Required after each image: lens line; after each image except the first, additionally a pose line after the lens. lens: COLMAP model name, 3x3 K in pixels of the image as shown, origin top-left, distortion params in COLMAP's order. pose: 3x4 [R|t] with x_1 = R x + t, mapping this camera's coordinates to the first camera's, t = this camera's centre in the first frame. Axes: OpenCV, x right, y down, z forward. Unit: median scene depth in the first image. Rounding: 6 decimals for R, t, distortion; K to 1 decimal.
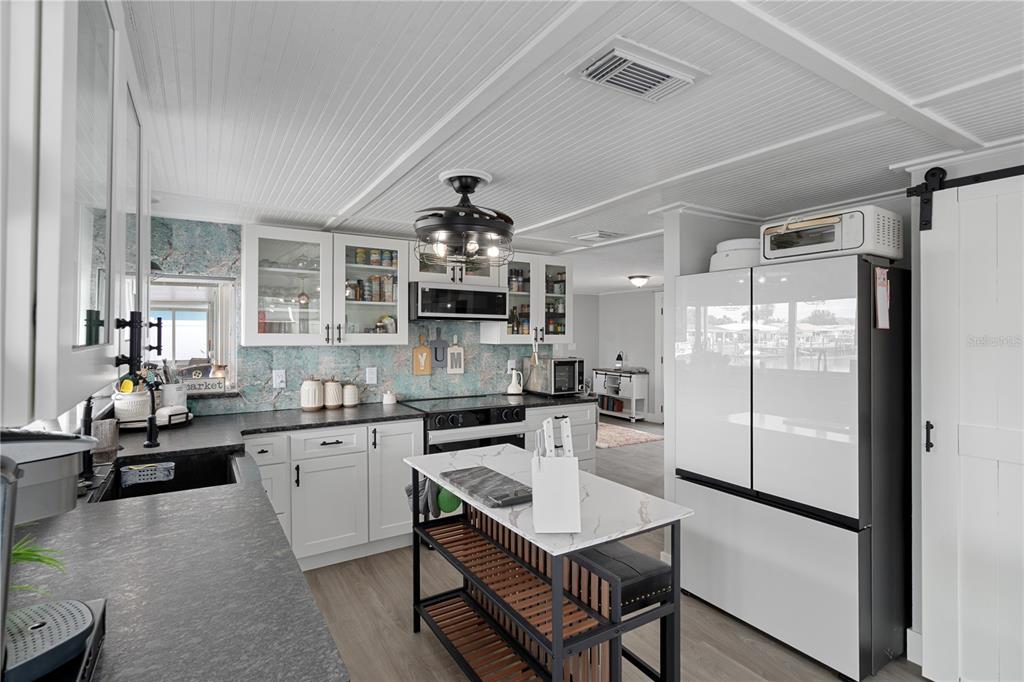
lens RADIAL K [[499.7, 0, 512.0], [0, 499.7, 341.0], [0, 0, 1]] dist [0.000862, 0.000115]
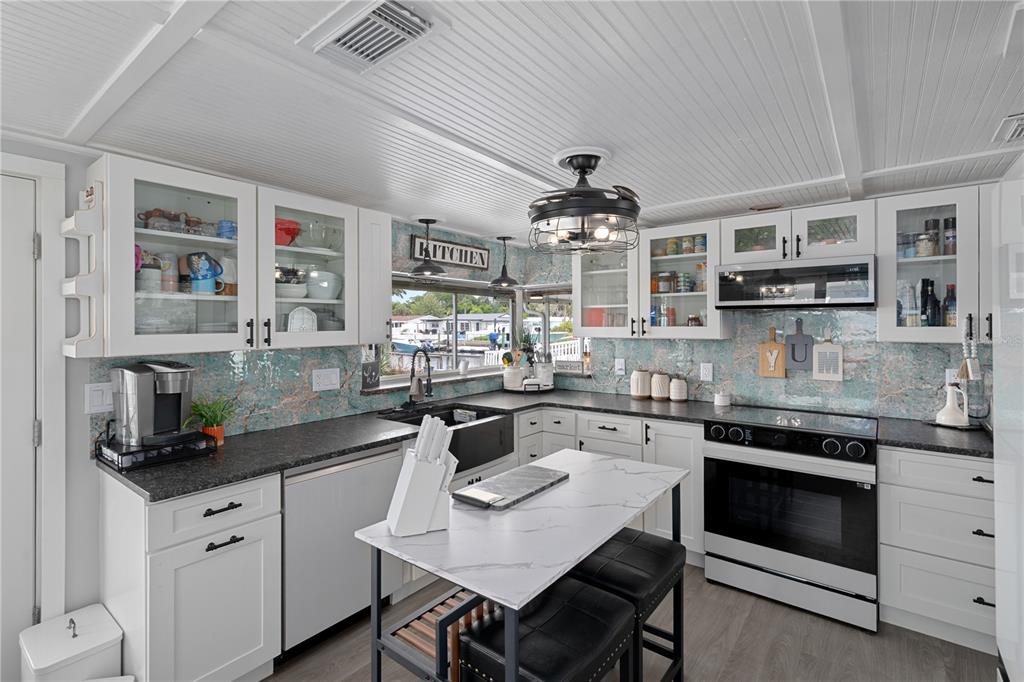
lens RADIAL K [[480.1, 0, 510.0], [0, 480.1, 324.4], [0, 0, 1]] dist [0.001942, 0.000197]
pose [[0.349433, -0.007807, -0.936929, 0.451146], [-0.010114, 0.999876, -0.012103, -0.004134], [0.936907, 0.013706, 0.349311, 0.372240]]
